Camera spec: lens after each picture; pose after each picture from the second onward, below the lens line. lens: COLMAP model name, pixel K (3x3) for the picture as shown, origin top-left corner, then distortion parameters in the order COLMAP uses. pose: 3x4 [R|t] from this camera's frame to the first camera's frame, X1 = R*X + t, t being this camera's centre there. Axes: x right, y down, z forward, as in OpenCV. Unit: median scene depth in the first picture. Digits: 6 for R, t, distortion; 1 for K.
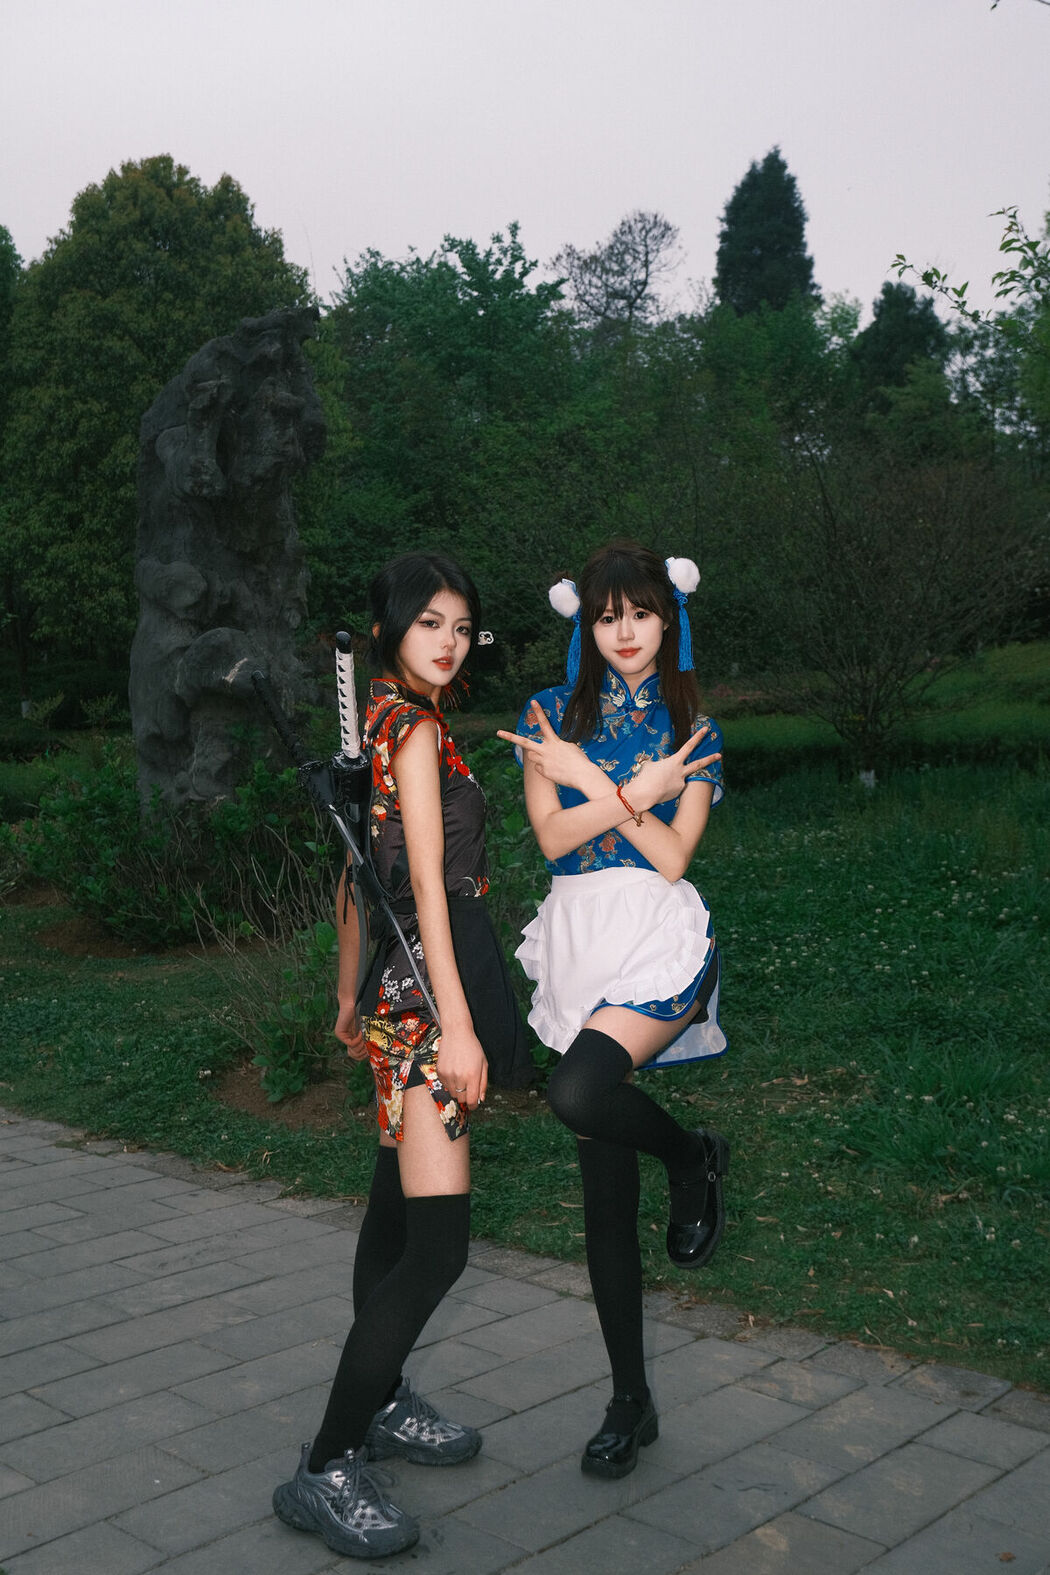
lens RADIAL K [[1601.1, 0, 525.0], [0, 1601.1, 787.5], [0, 0, 1]] dist [0.005921, 0.018994]
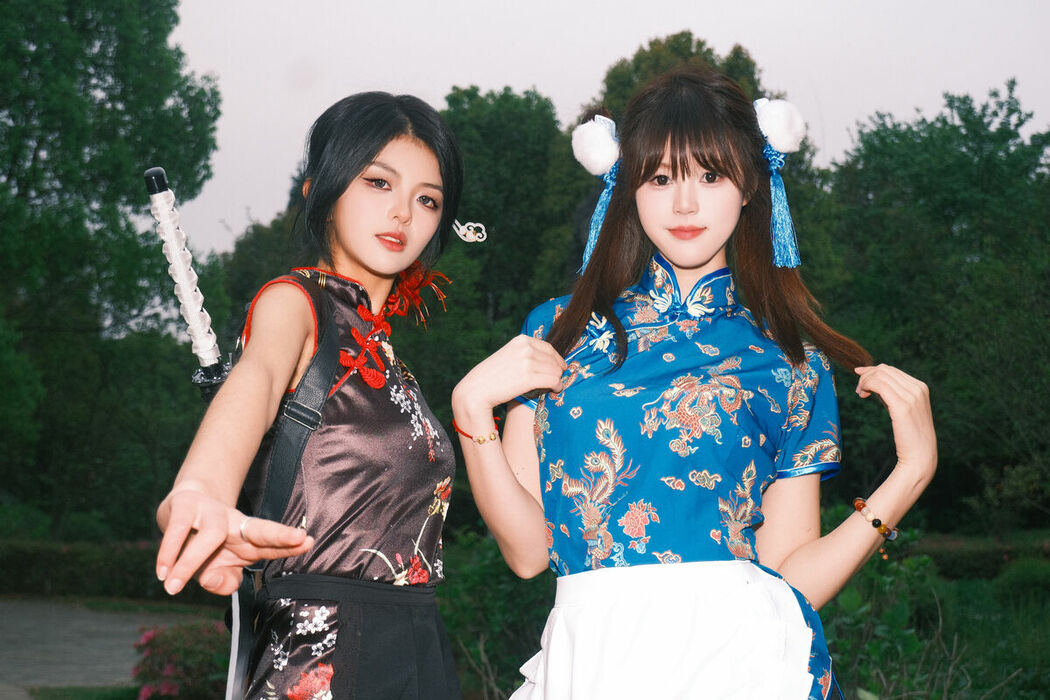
lens RADIAL K [[1445.3, 0, 549.2], [0, 1445.3, 381.9], [0, 0, 1]] dist [0.061627, 0.071214]
pose [[0.950330, 0.021946, -0.310470, 0.048796], [-0.067192, 0.988455, -0.135802, 0.014638], [0.303905, 0.149917, 0.940833, 0.110351]]
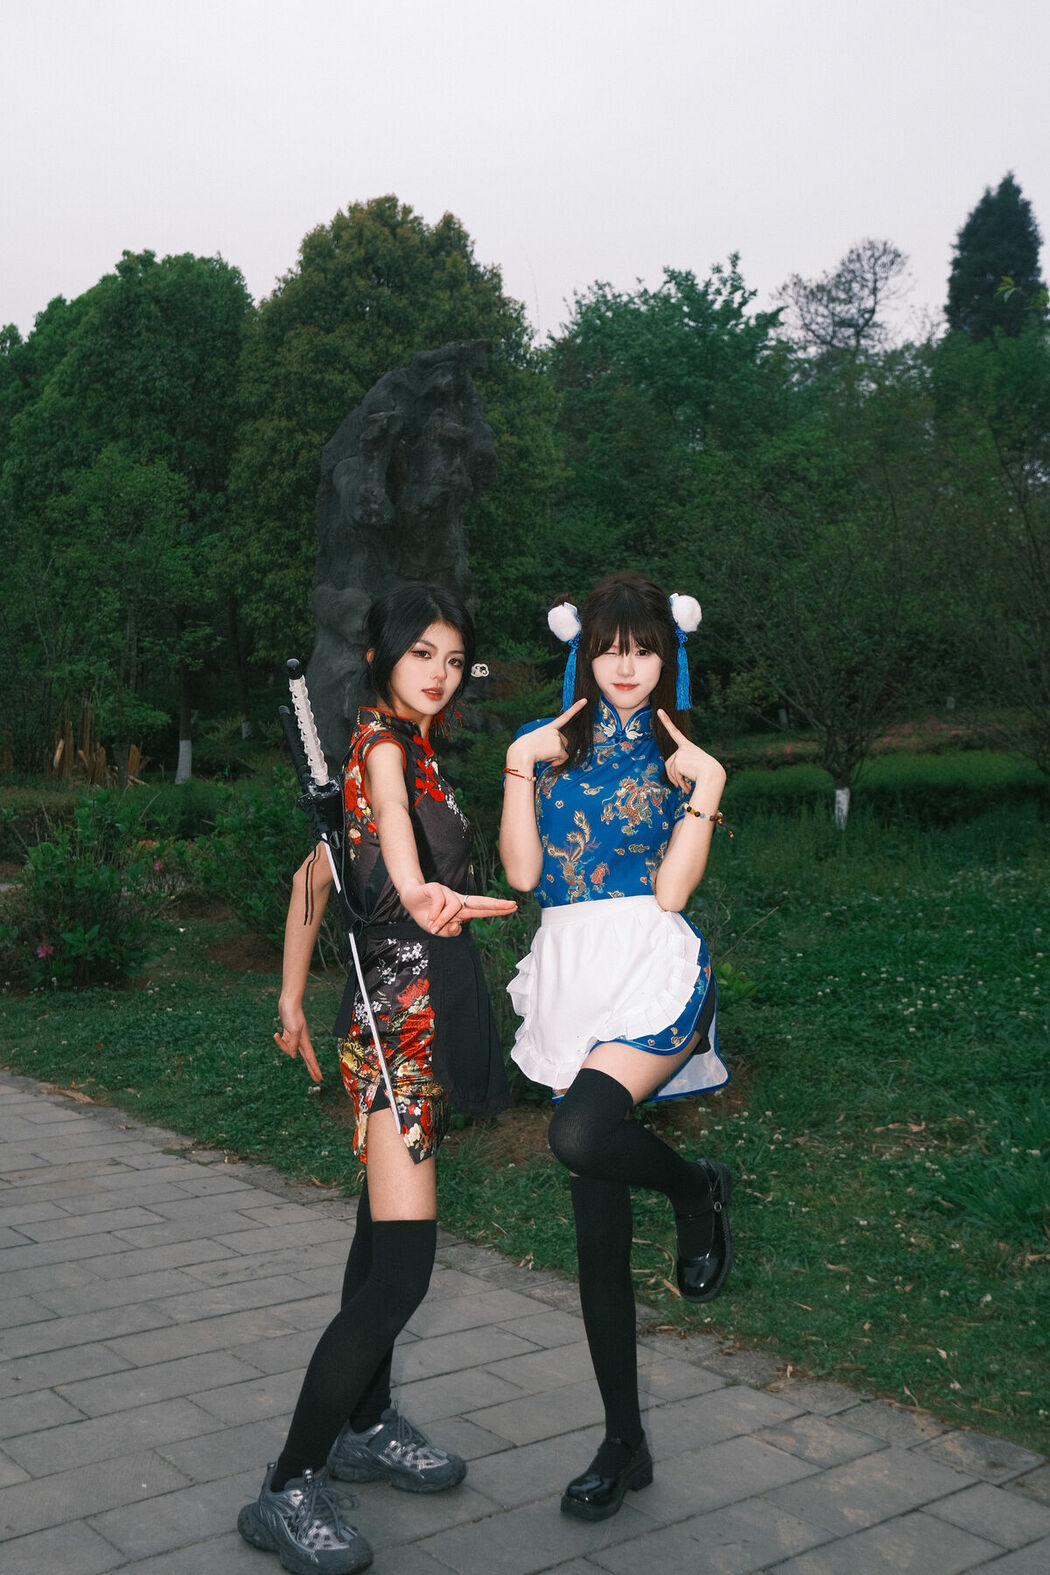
lens RADIAL K [[1597.6, 0, 525.0], [0, 1597.6, 787.5], [0, 0, 1]] dist [-0.006057, 0.050249]
pose [[0.990701, 0.024836, -0.133768, 0.034742], [-0.027136, 0.999513, -0.015394, -0.000664], [0.133320, 0.018881, 0.990893, 0.003802]]
